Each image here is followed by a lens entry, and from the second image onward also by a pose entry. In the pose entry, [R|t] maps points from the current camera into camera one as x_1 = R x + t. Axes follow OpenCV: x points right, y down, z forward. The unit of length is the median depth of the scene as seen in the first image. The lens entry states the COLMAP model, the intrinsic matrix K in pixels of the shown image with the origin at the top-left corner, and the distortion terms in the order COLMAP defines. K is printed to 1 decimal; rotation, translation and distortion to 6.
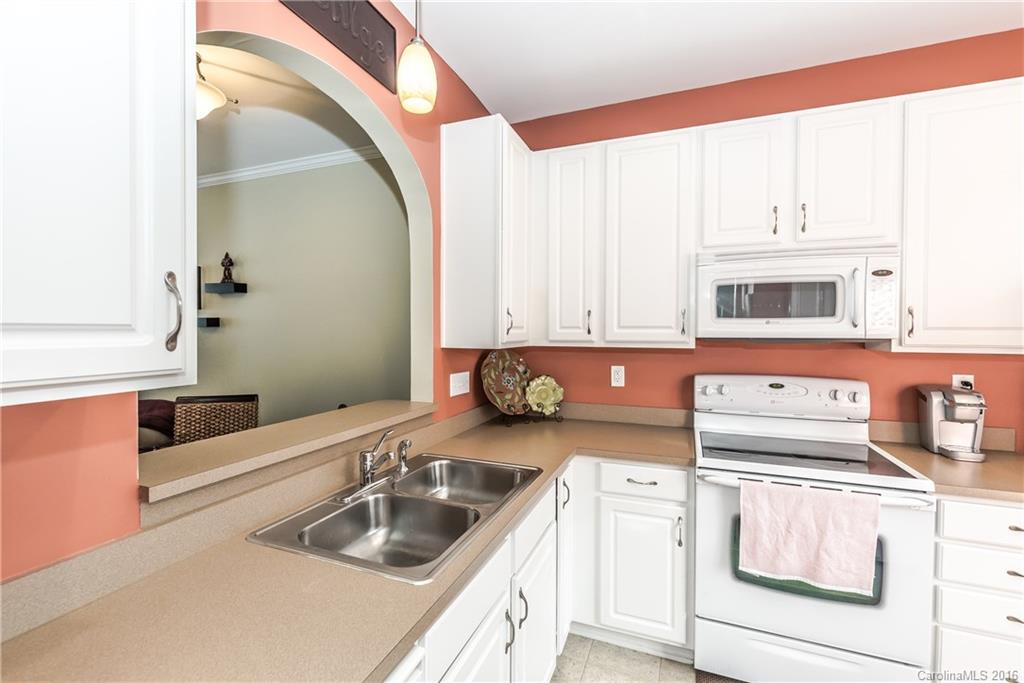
lens RADIAL K [[447.3, 0, 509.3], [0, 447.3, 327.4], [0, 0, 1]] dist [0.003893, 0.000235]
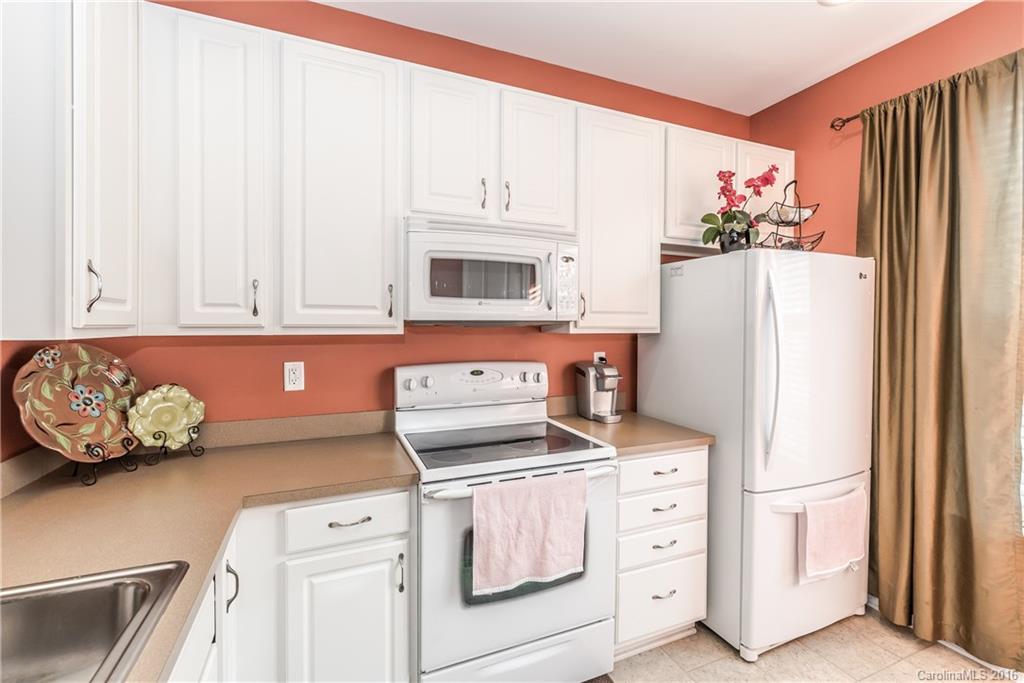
lens RADIAL K [[453.9, 0, 508.4], [0, 453.9, 327.9], [0, 0, 1]] dist [-0.001834, -0.000329]
pose [[0.717690, -0.006445, 0.696333, -0.020708], [-0.003058, 0.999918, 0.012407, 0.026227], [-0.696357, -0.011034, 0.717611, 0.290993]]
